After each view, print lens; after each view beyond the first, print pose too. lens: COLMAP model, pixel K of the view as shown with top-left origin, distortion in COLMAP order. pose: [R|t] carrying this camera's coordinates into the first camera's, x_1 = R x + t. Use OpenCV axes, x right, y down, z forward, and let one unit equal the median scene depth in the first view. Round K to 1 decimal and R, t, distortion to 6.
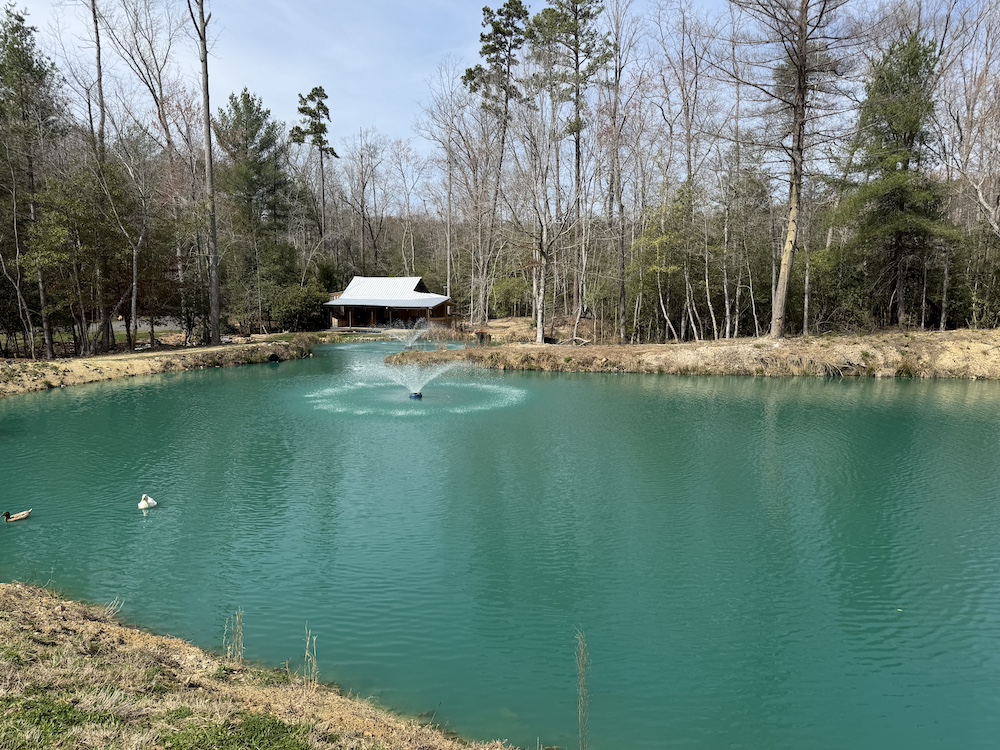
lens RADIAL K [[694.4, 0, 498.9], [0, 694.4, 378.4], [0, 0, 1]] dist [-0.002578, -0.000670]
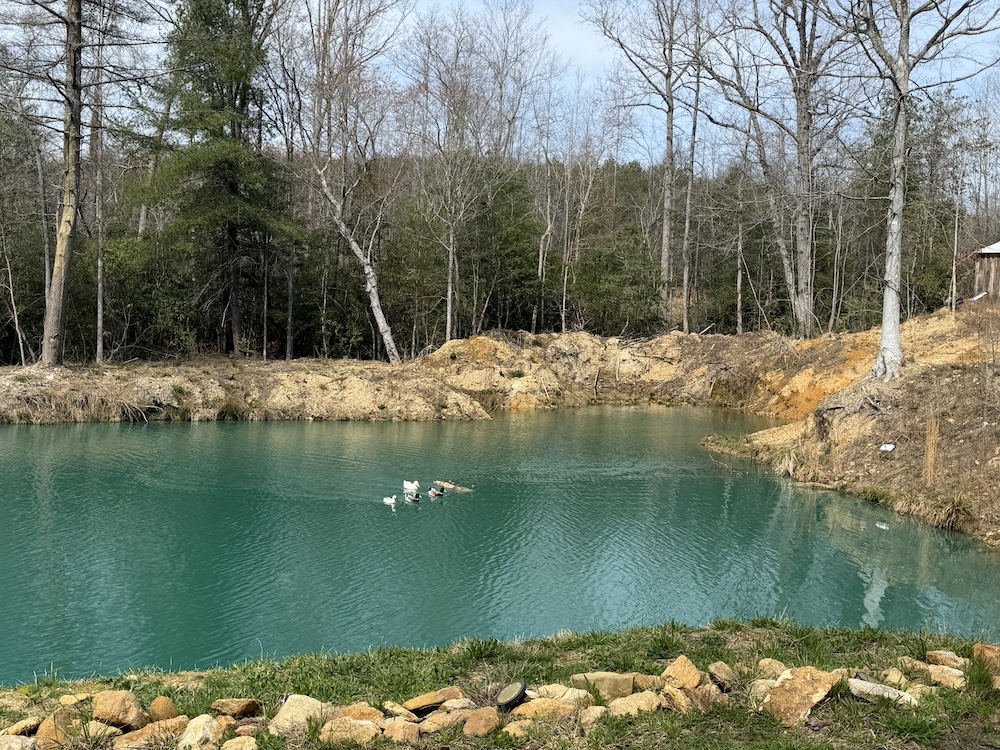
lens RADIAL K [[1215.2, 0, 500.4], [0, 1215.2, 377.2], [0, 0, 1]] dist [0.058975, 0.000000]
pose [[0.764399, 0.002628, 0.644738, -0.020061], [0.039703, 0.997902, -0.051139, 0.028024], [-0.643520, 0.064689, 0.762691, -0.152600]]
